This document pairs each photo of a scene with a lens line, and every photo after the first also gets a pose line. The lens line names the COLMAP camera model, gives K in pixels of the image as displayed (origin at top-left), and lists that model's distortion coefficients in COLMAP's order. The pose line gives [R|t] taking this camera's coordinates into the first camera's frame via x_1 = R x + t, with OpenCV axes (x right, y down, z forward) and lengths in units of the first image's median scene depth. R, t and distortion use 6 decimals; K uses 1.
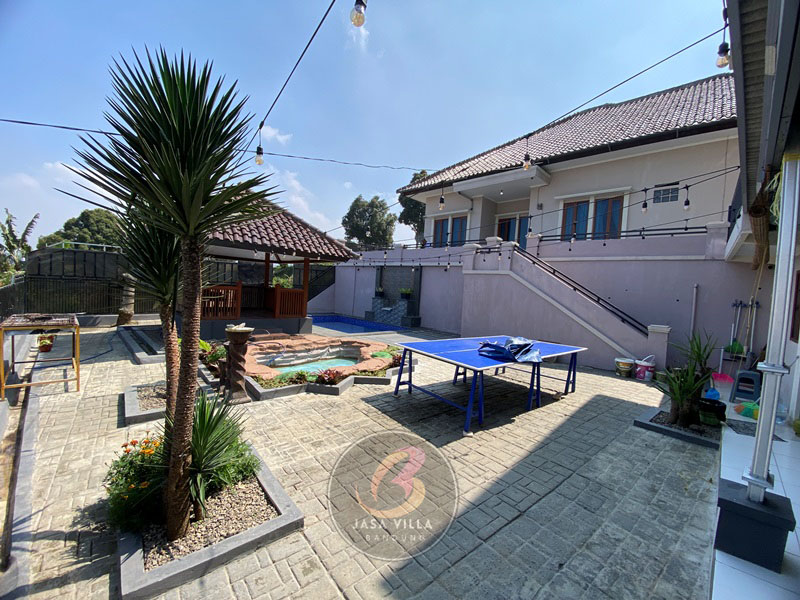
lens RADIAL K [[343.5, 0, 400.0], [0, 343.5, 300.0], [0, 0, 1]] dist [0.000080, -0.000006]
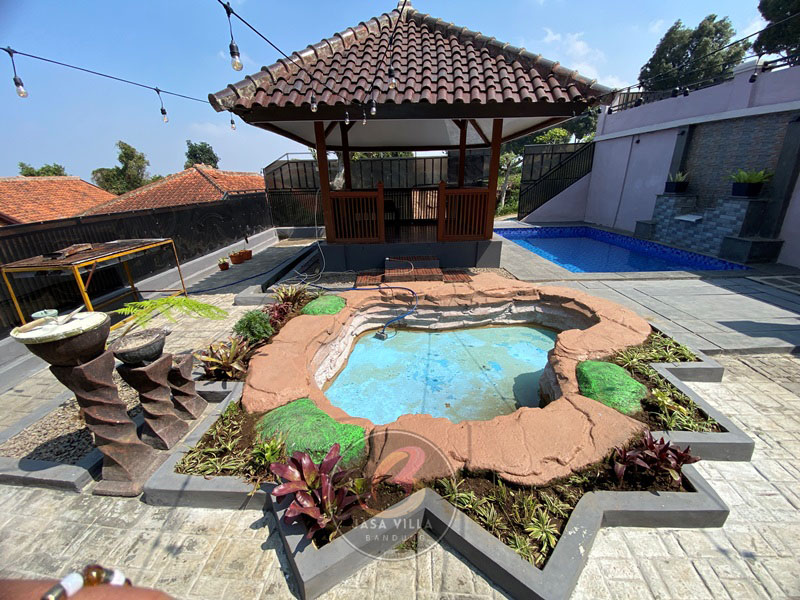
lens RADIAL K [[320.1, 0, 400.0], [0, 320.1, 300.0], [0, 0, 1]] dist [0.000079, -0.011606]
pose [[0.708715, 0.176901, -0.682956, 0.000968], [0.039044, 0.956734, 0.288333, -0.008531], [0.704414, -0.231011, 0.671145, 0.385670]]
